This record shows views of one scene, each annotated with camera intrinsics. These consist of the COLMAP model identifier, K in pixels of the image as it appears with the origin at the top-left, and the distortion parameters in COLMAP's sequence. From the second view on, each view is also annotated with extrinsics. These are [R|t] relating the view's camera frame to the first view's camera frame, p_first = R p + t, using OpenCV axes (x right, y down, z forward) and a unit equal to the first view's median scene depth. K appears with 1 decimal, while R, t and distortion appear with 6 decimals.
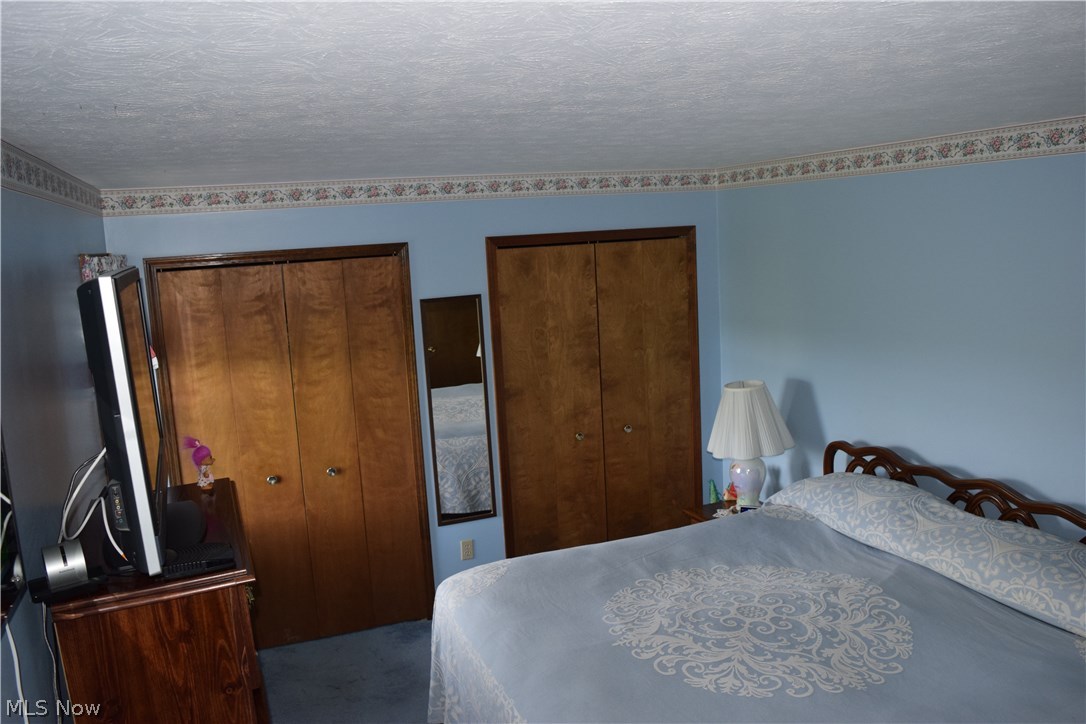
lens RADIAL K [[877.8, 0, 543.0], [0, 877.8, 362.0], [0, 0, 1]] dist [-0.089163, 0.008662]
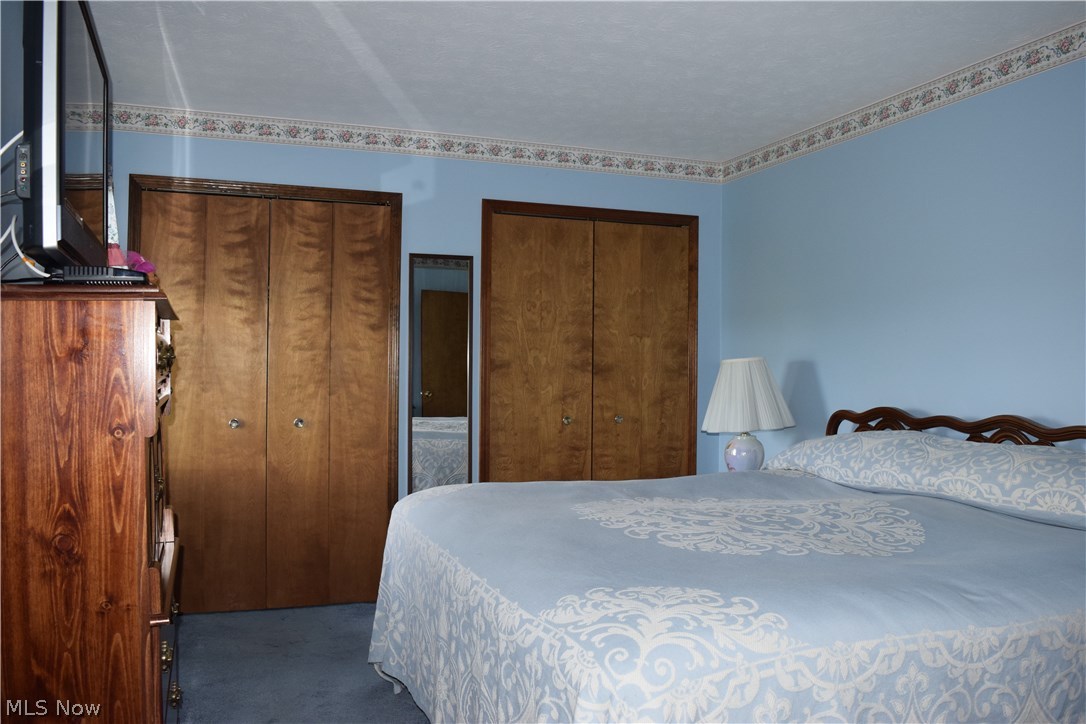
lens RADIAL K [[877.8, 0, 543.0], [0, 877.8, 362.0], [0, 0, 1]] dist [-0.089163, 0.008662]
pose [[0.997846, 0.063897, -0.014835, 0.030076], [-0.065435, 0.985455, -0.156836, 0.198944], [0.004598, 0.157469, 0.987513, 0.069616]]
